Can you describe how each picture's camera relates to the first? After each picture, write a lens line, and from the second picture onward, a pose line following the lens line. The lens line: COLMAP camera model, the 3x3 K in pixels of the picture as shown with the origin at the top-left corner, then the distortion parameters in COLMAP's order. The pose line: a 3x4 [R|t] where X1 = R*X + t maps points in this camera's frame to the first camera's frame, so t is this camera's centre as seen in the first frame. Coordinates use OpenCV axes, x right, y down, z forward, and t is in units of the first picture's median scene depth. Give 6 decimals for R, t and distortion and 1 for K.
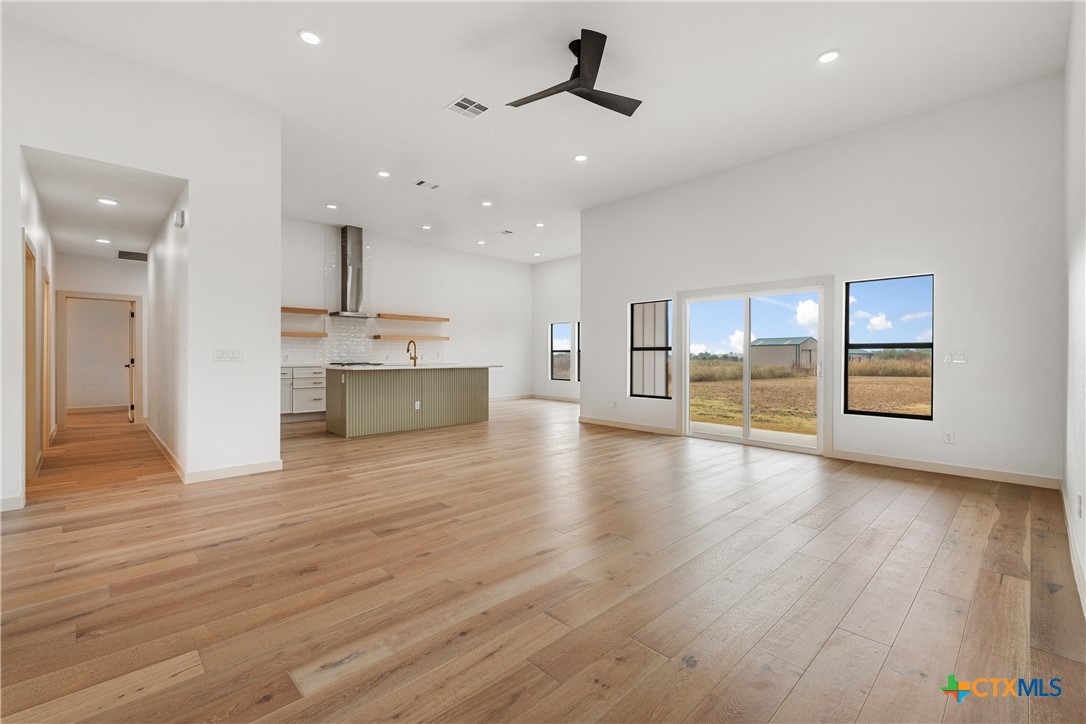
lens RADIAL K [[468.9, 0, 537.4], [0, 468.9, 359.3], [0, 0, 1]] dist [0.023399, 0.000043]
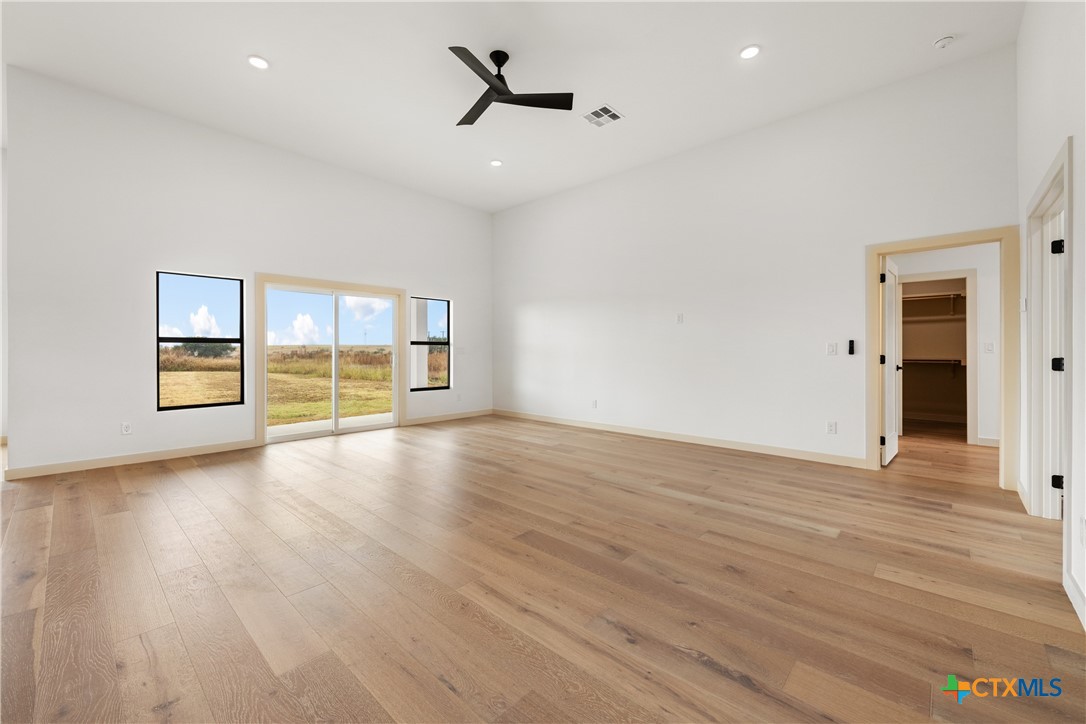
lens RADIAL K [[443.1, 0, 539.1], [0, 443.1, 352.8], [0, 0, 1]] dist [0.015440, -0.000083]
pose [[-0.077514, -0.006723, 0.996969, -1.159341], [0.011192, 0.999908, 0.007613, -0.006879], [-0.996928, 0.011748, -0.077432, 1.249188]]
